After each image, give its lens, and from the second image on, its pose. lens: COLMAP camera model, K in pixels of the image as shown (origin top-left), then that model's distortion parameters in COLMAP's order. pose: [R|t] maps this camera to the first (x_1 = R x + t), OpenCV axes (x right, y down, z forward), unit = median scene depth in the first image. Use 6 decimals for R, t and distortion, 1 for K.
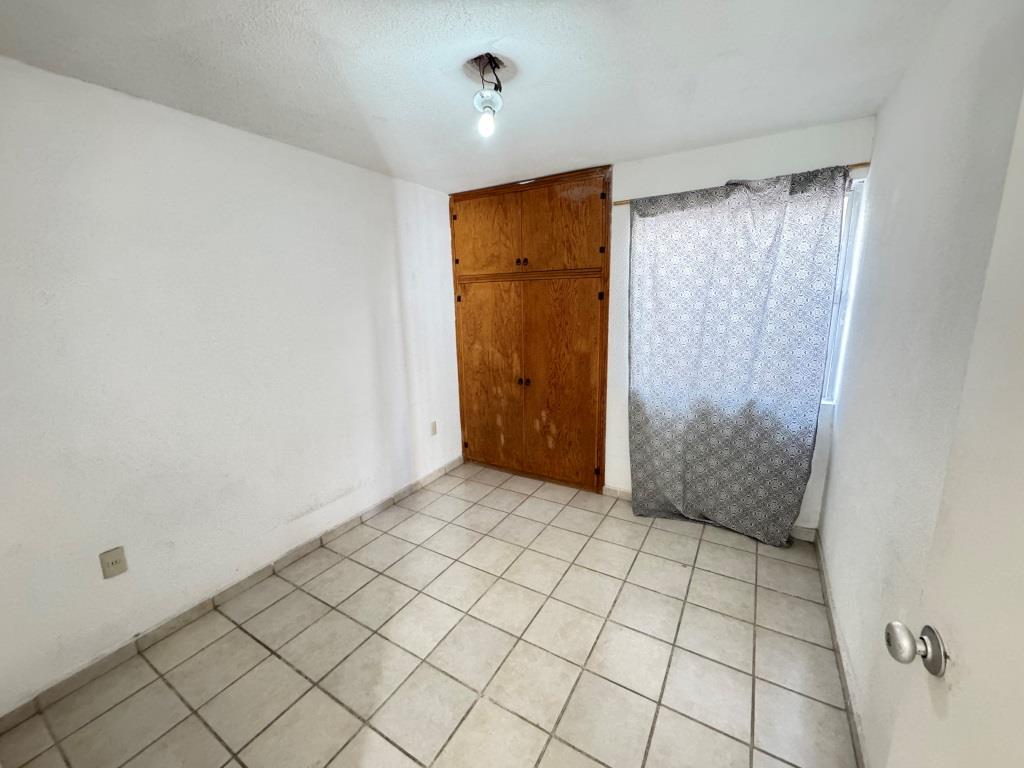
lens RADIAL K [[408.2, 0, 511.7], [0, 408.2, 382.3], [0, 0, 1]] dist [-0.001055, 0.000367]
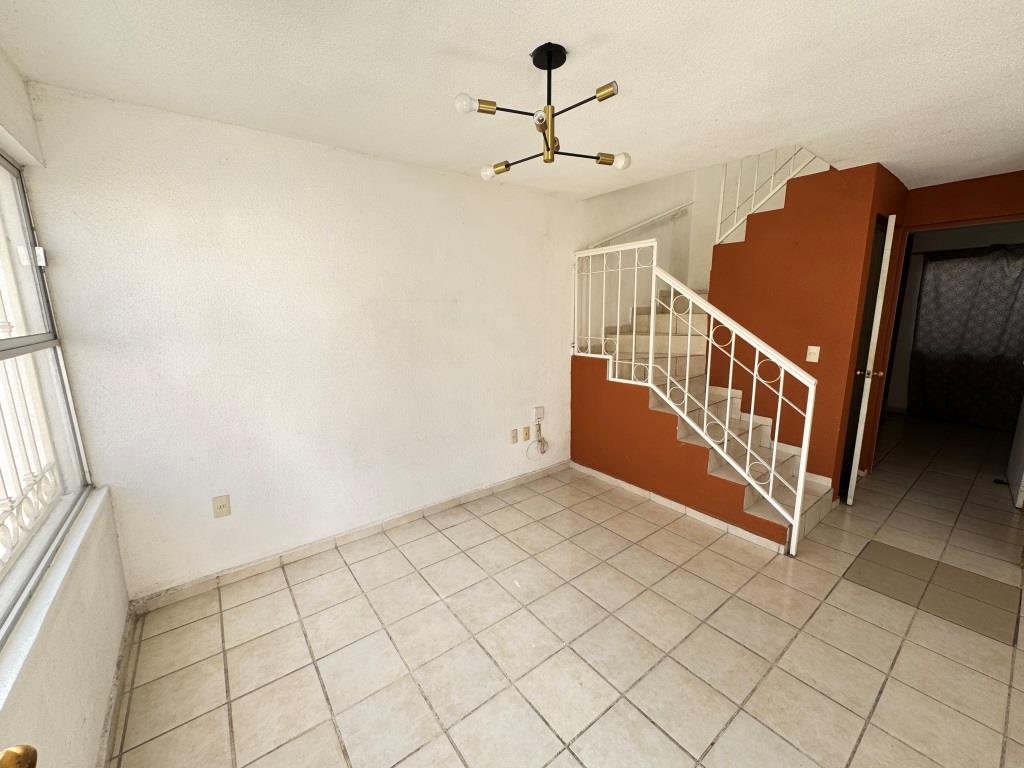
lens RADIAL K [[408.2, 0, 510.8], [0, 408.2, 383.2], [0, 0, 1]] dist [-0.001055, 0.000367]
pose [[0.928907, 0.079416, -0.361697, -0.865328], [-0.083452, 0.996502, 0.004476, 0.365882], [0.360787, 0.026027, 0.932285, -1.658803]]
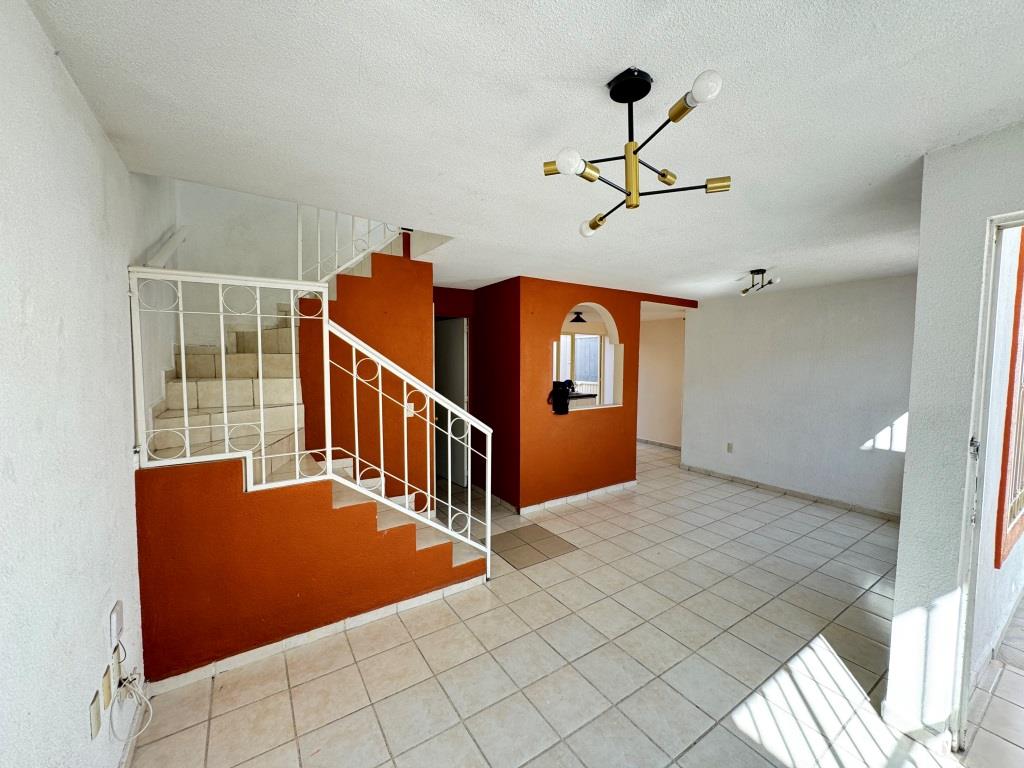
lens RADIAL K [[408.2, 0, 515.0], [0, 408.2, 384.2], [0, 0, 1]] dist [-0.001055, 0.000367]
pose [[0.434345, -0.030488, 0.900230, -1.549728], [0.167515, 0.984726, -0.047473, 0.251843], [-0.885033, 0.171421, 0.432818, -1.150229]]
